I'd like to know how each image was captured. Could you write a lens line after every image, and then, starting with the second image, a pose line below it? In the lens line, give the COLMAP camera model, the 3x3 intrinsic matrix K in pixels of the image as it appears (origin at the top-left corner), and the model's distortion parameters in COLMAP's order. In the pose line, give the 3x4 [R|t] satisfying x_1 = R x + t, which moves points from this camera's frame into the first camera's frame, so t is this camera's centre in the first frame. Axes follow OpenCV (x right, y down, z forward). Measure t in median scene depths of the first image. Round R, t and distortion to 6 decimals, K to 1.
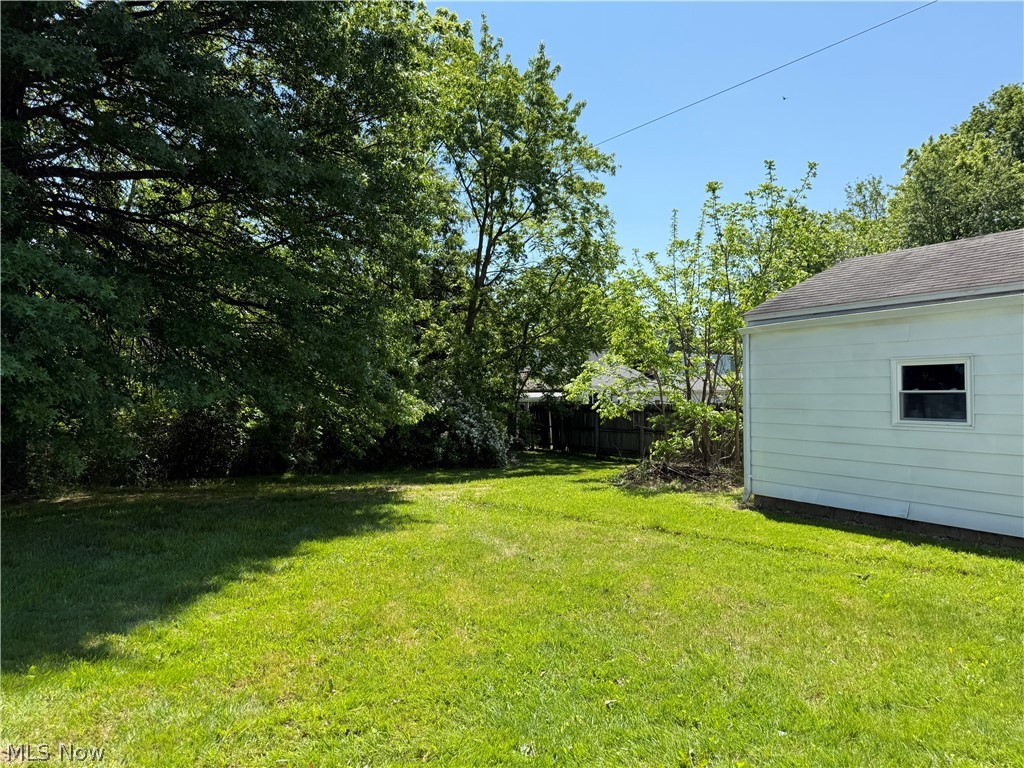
lens RADIAL K [[707.9, 0, 514.2], [0, 707.9, 385.5], [0, 0, 1]] dist [0.034939, -0.050173]
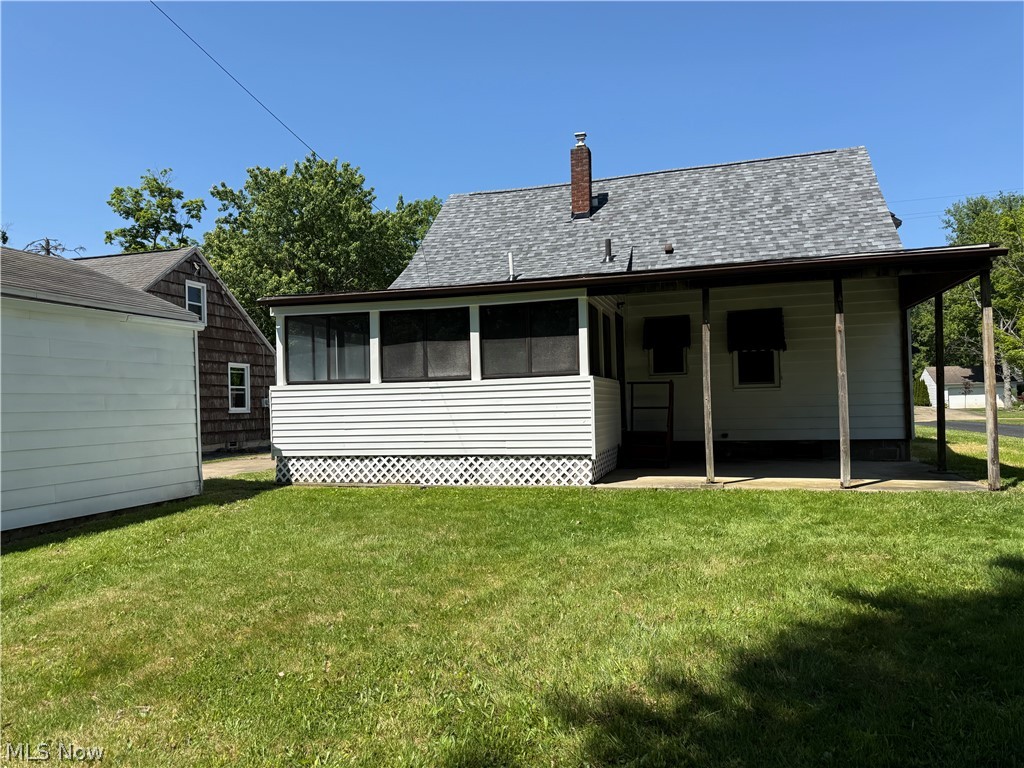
lens RADIAL K [[707.9, 0, 506.3], [0, 707.9, 385.3], [0, 0, 1]] dist [0.034939, -0.050173]
pose [[-0.729367, 0.028696, 0.683521, -0.546827], [0.005944, 0.999348, -0.035612, 0.042735], [-0.684097, -0.021911, -0.729062, 1.238489]]
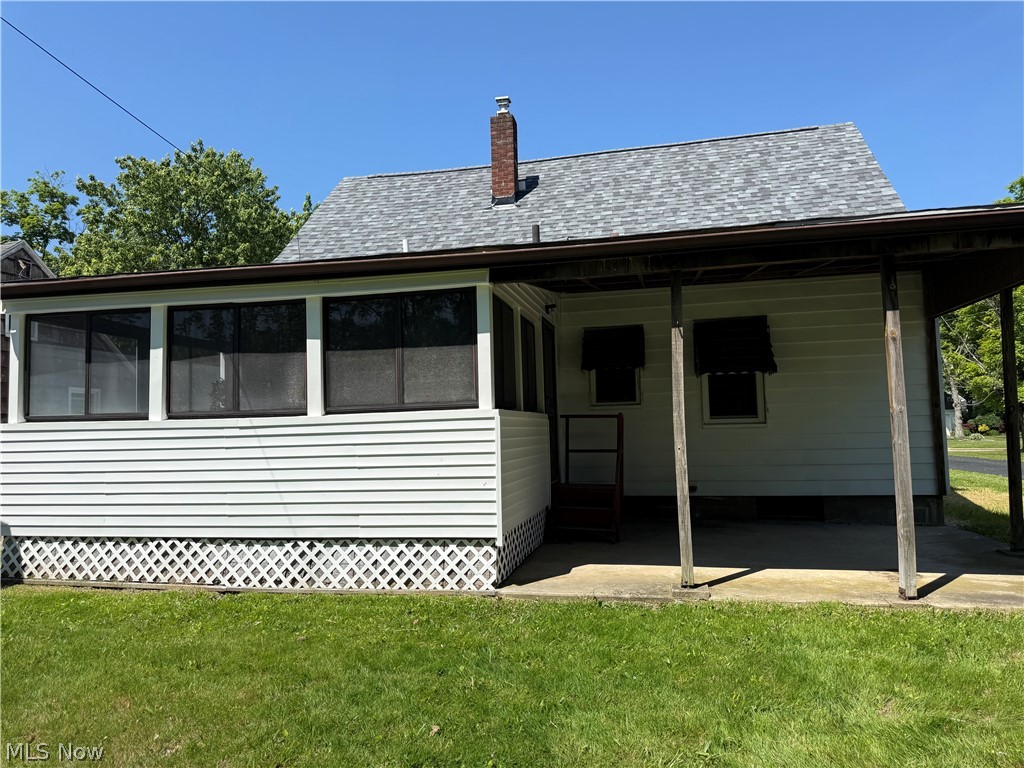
lens RADIAL K [[707.9, 0, 493.2], [0, 707.9, 383.1], [0, 0, 1]] dist [0.034939, -0.050173]
pose [[-0.769022, 0.052566, 0.637057, -0.257072], [0.006644, 0.997216, -0.074264, 0.006037], [-0.639188, -0.052878, -0.767231, 0.760569]]
